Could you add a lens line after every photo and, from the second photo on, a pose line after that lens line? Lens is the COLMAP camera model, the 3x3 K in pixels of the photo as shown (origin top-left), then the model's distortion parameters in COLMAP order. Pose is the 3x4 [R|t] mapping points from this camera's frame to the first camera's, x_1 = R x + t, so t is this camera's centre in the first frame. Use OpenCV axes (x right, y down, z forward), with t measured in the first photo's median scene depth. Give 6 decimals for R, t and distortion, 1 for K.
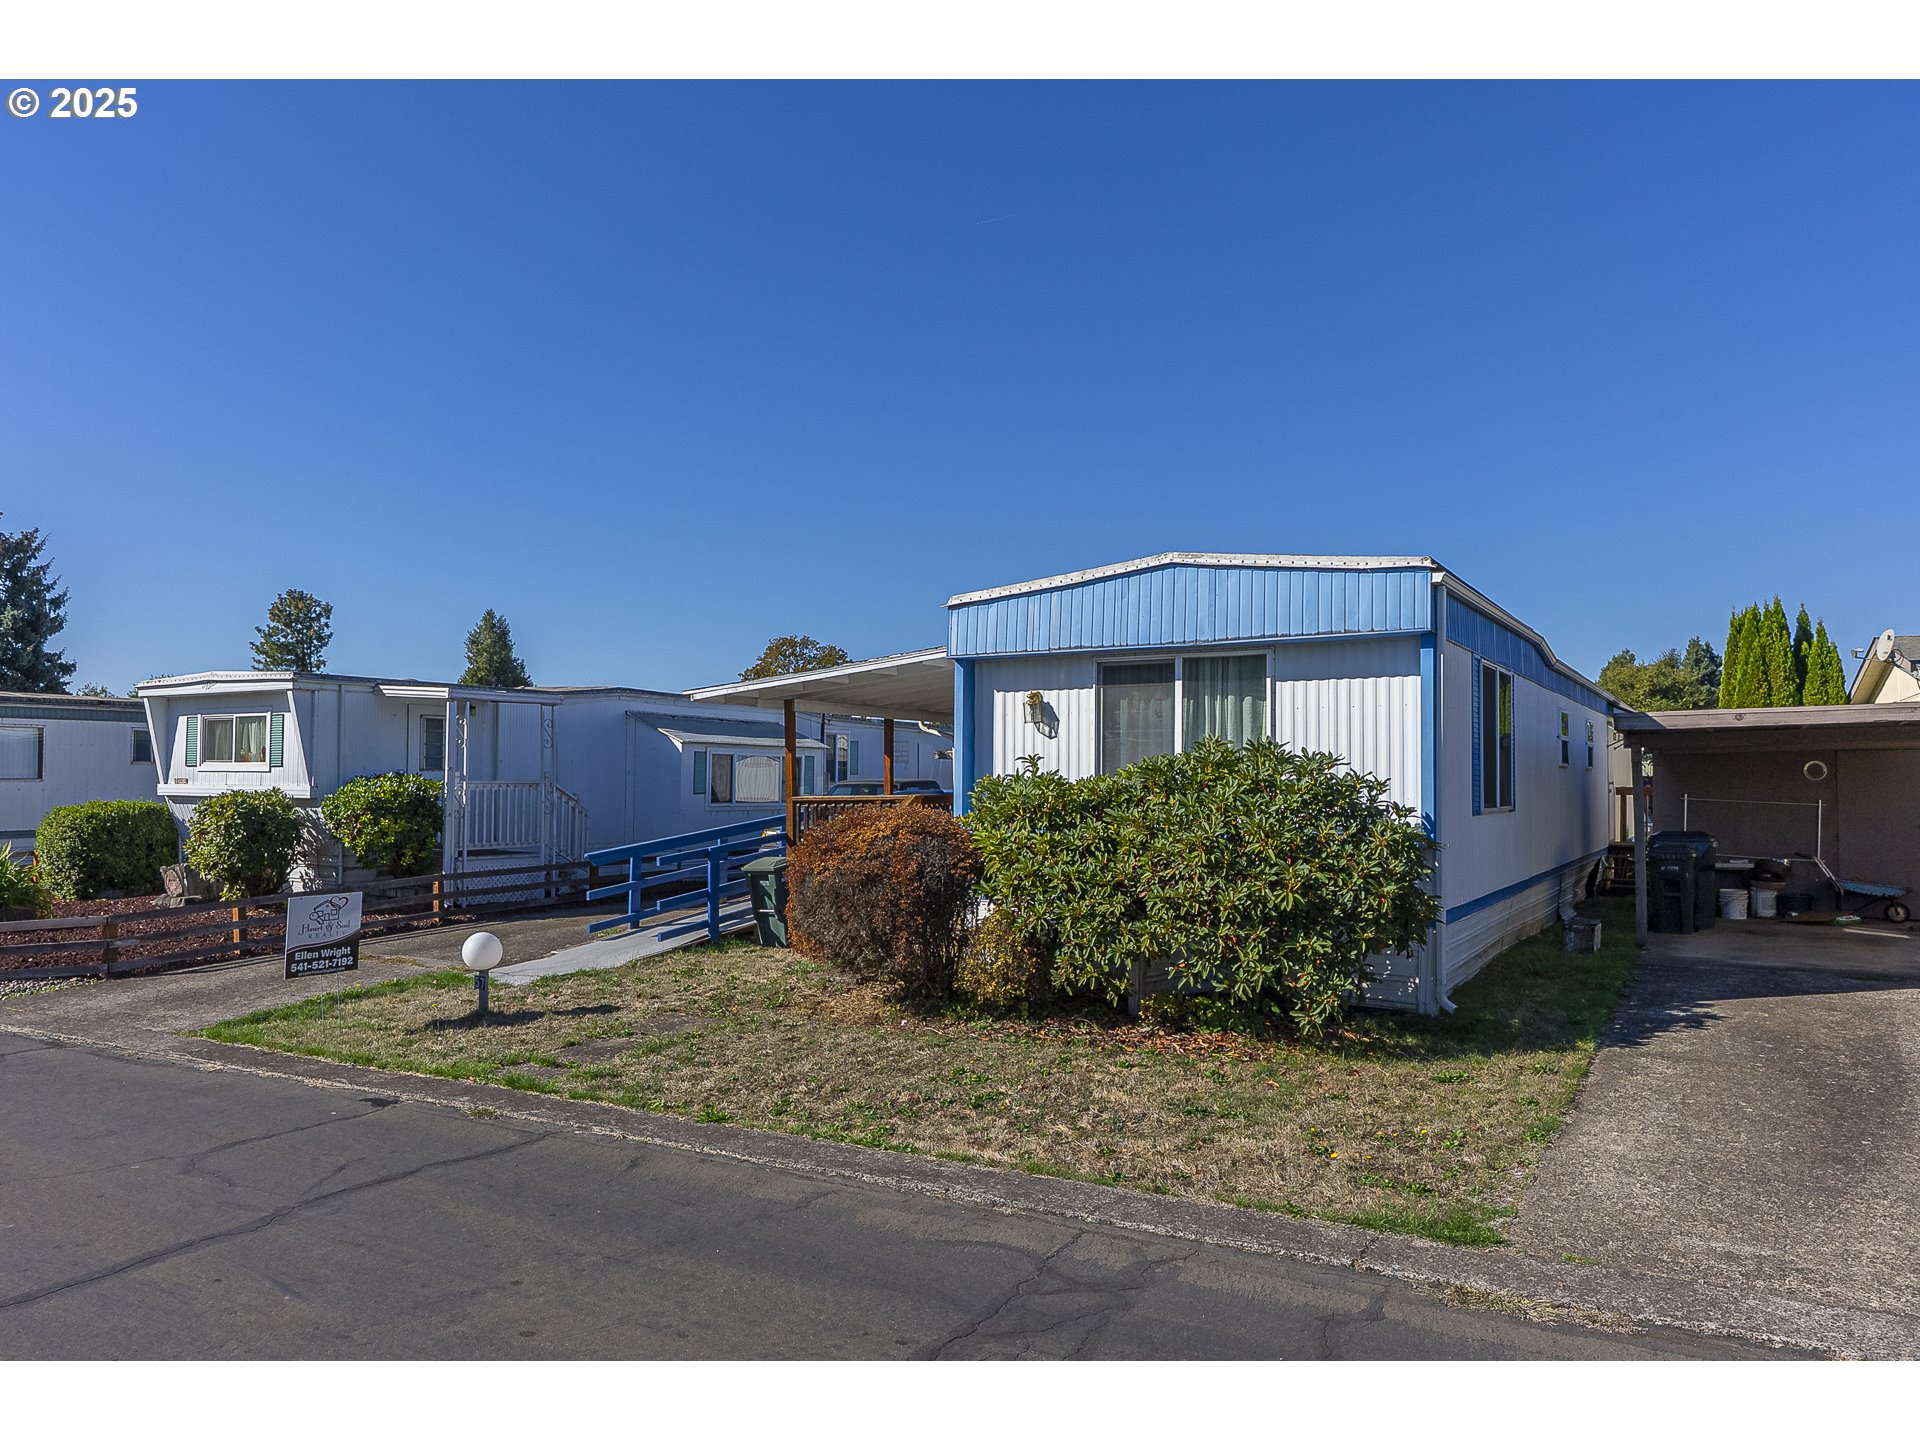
lens RADIAL K [[1333.9, 0, 960.0], [0, 1333.9, 720.0], [0, 0, 1]] dist [-0.003034, 0.002053]
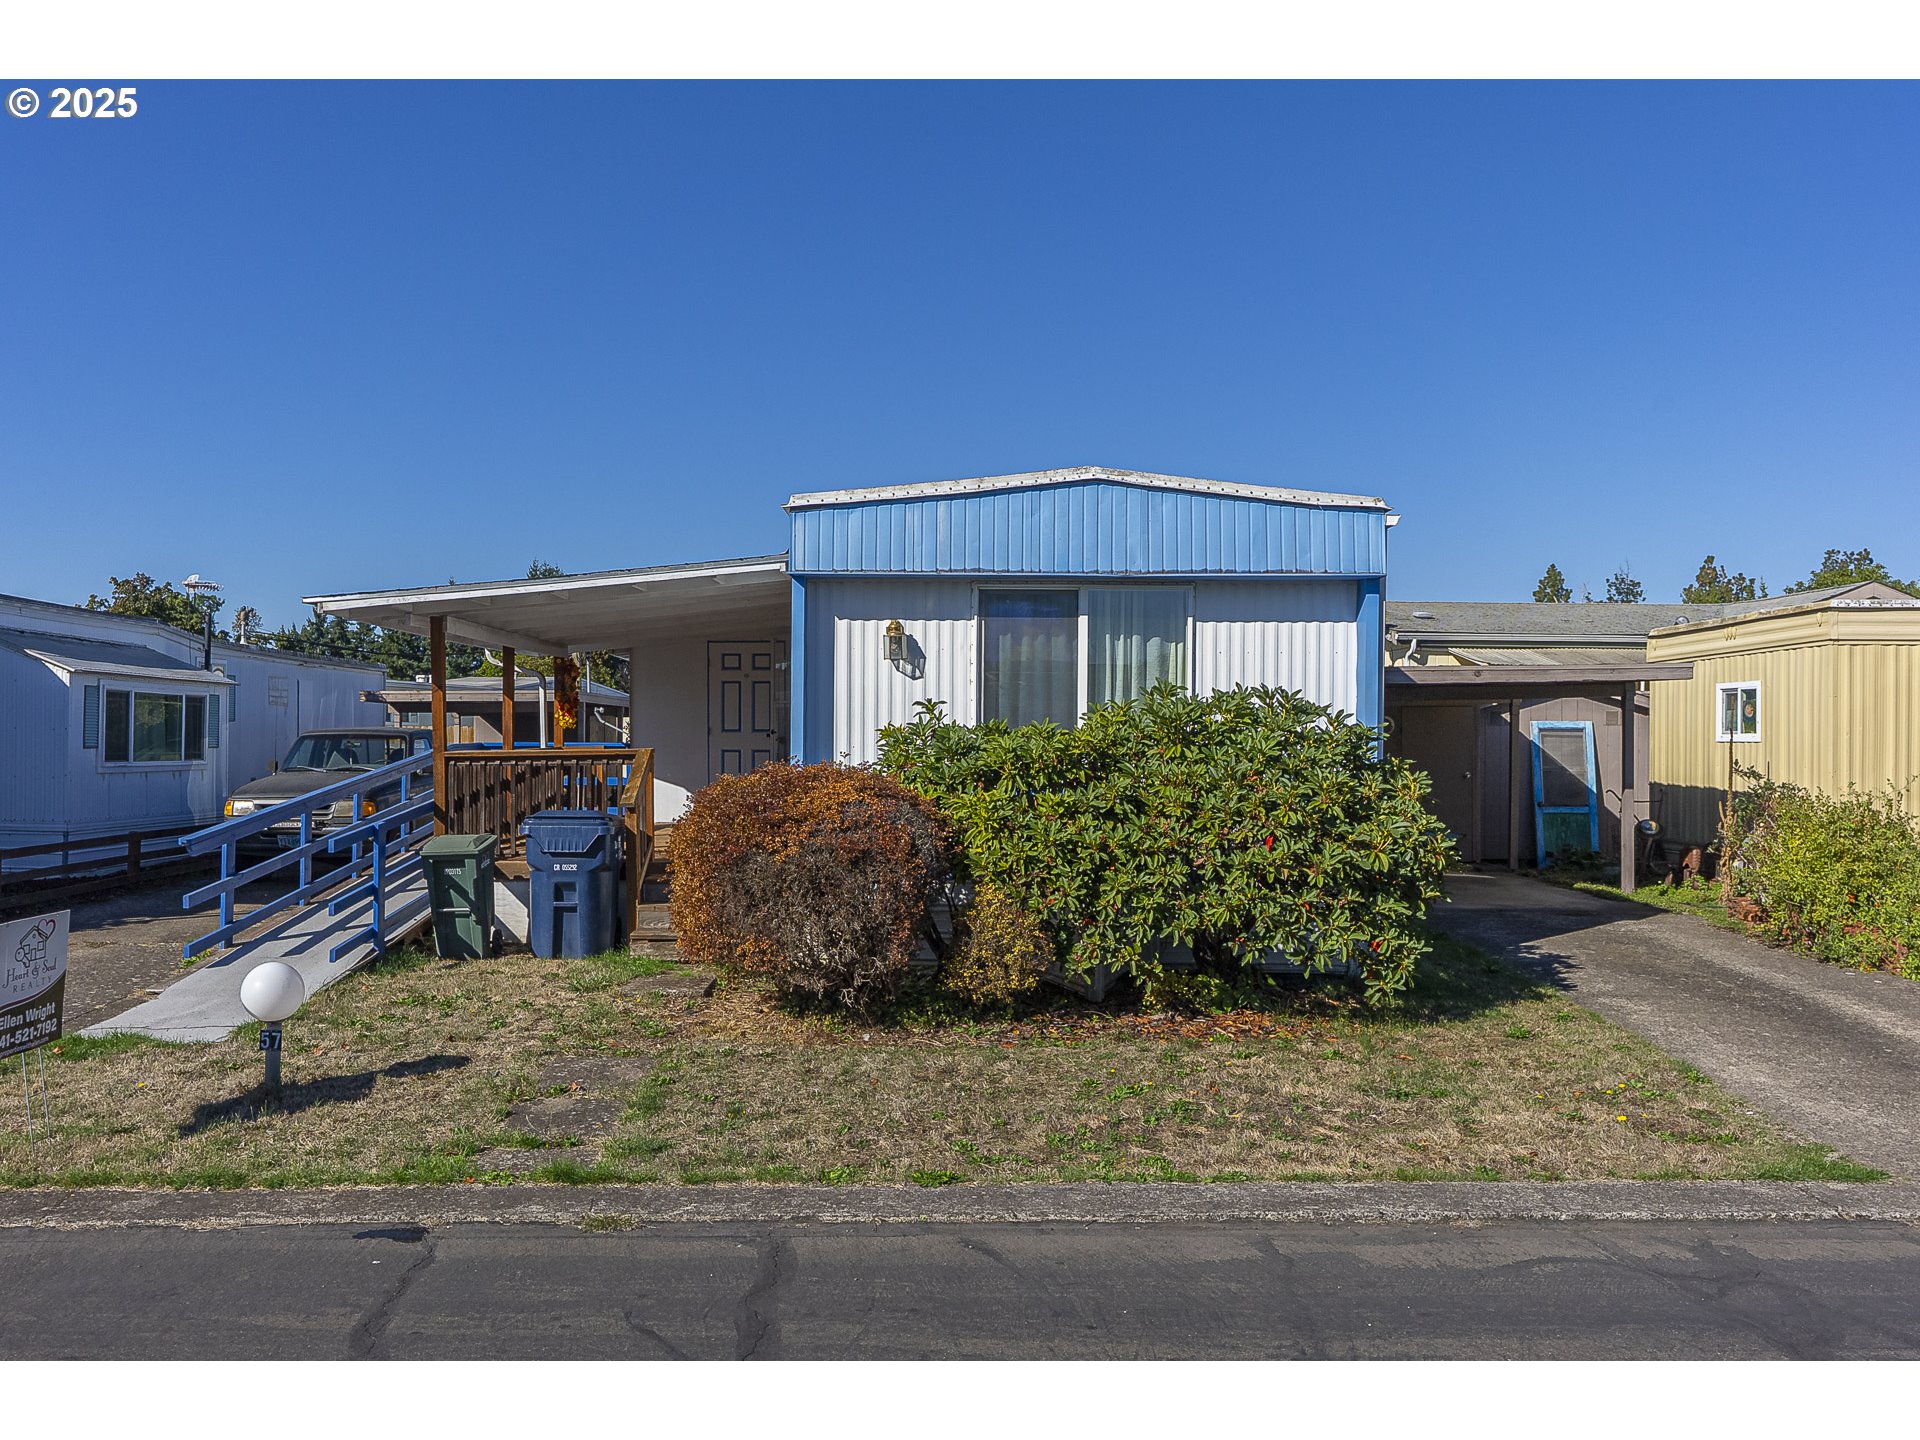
lens RADIAL K [[1561.7, 0, 960.0], [0, 1561.7, 720.0], [0, 0, 1]] dist [0.002016, 0.000535]
pose [[0.853930, 0.008217, 0.520322, -0.428652], [-0.027432, 0.999196, 0.029240, 0.010548], [-0.519664, -0.039242, 0.853469, 0.174008]]
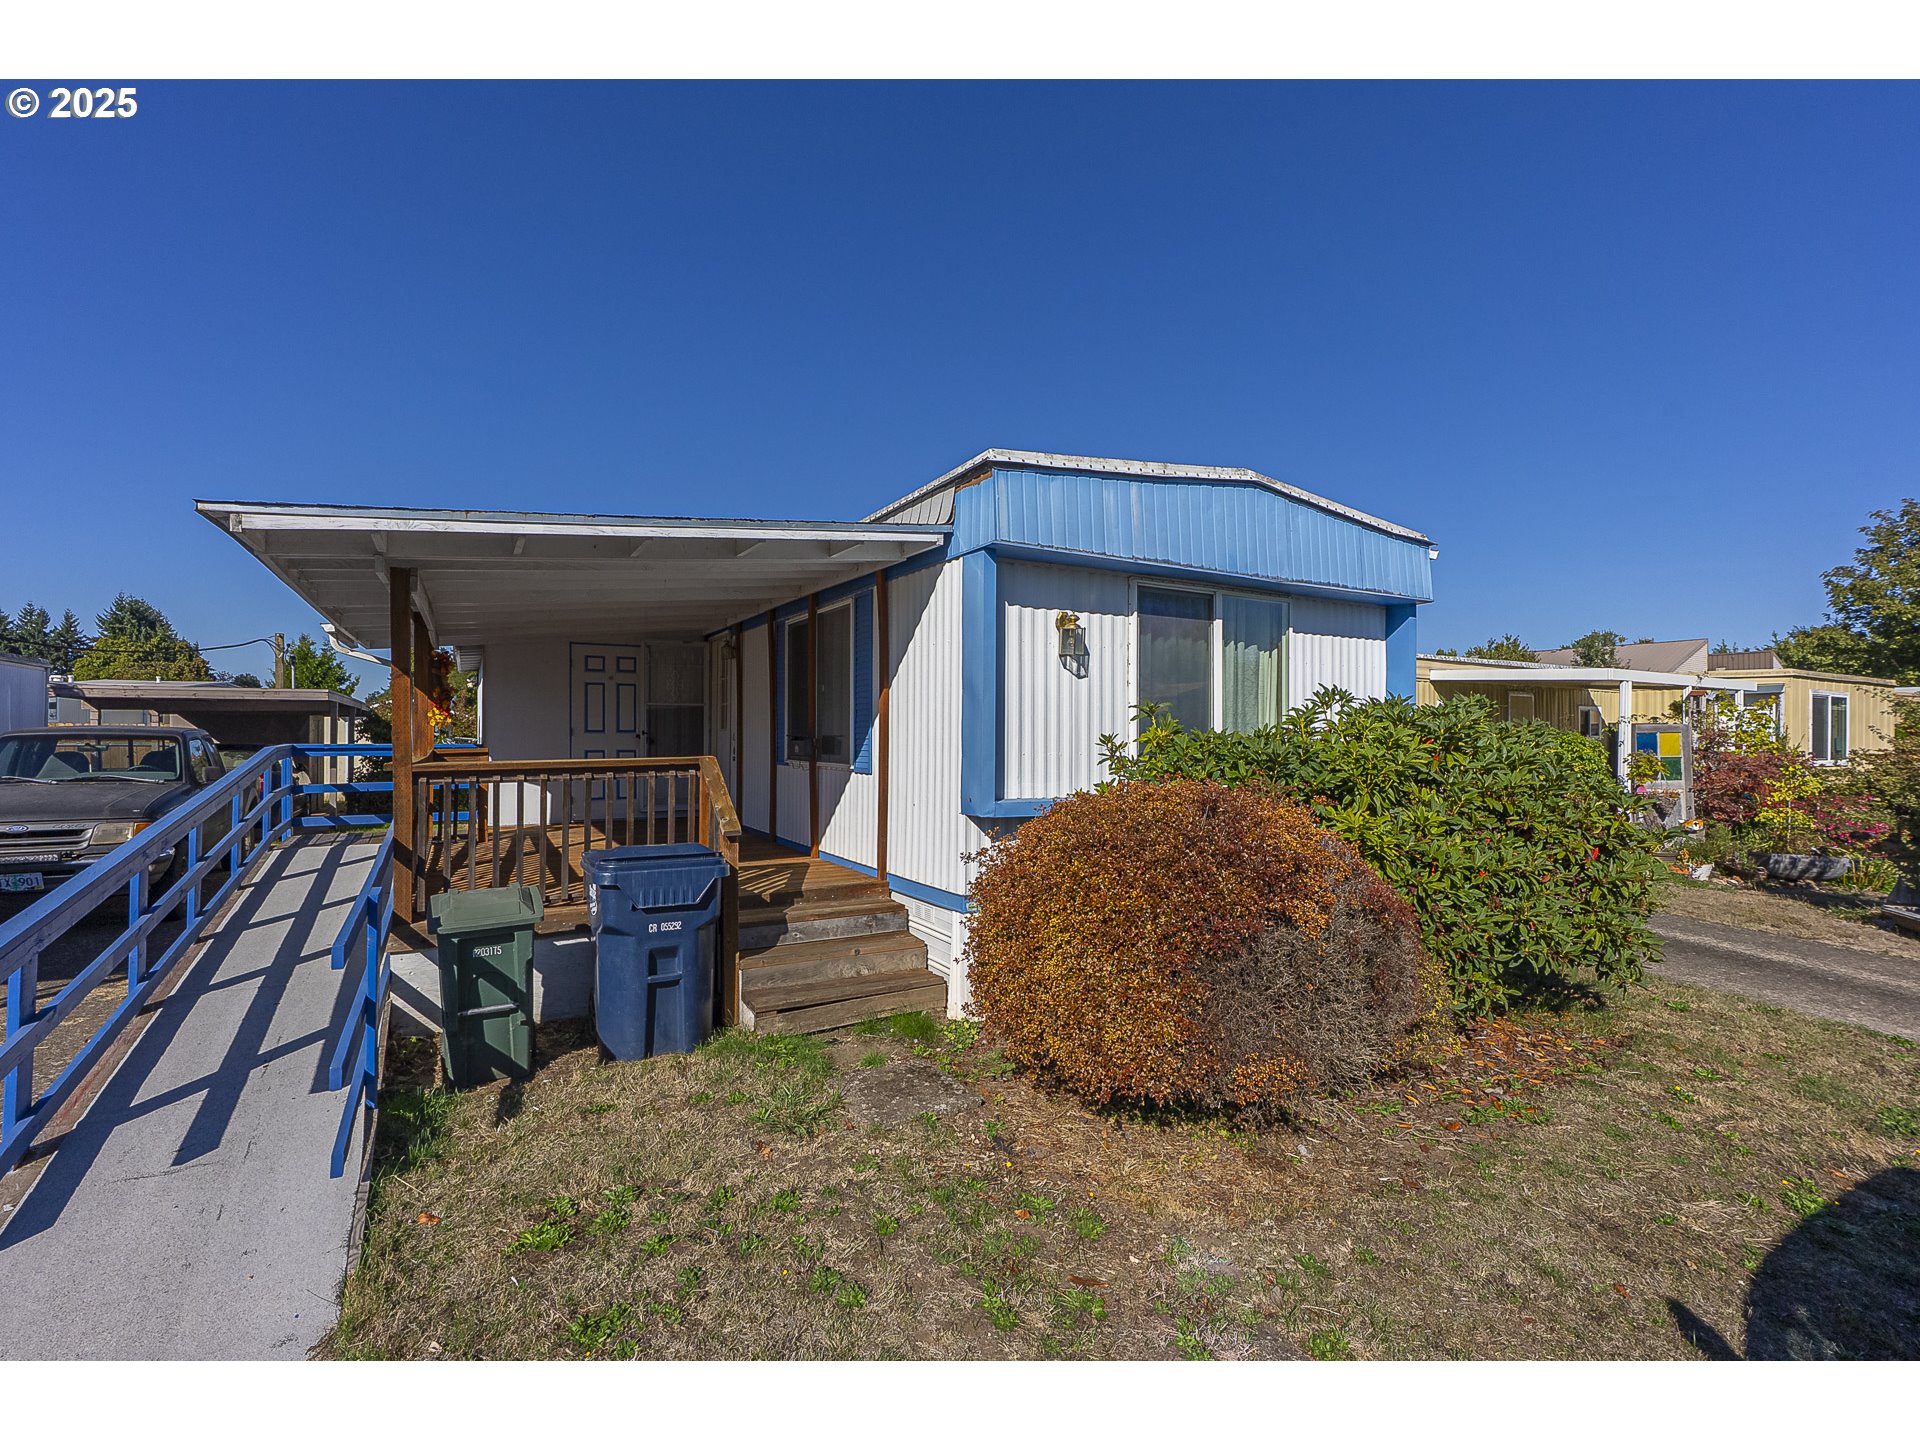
lens RADIAL K [[876.8, 0, 958.2], [0, 876.8, 712.0], [0, 0, 1]] dist [-0.011367, 0.000553]
pose [[0.484856, 0.024246, 0.874258, -0.409367], [-0.044864, 0.998989, -0.002824, 0.038966], [-0.873443, -0.037854, 0.485453, 0.865671]]
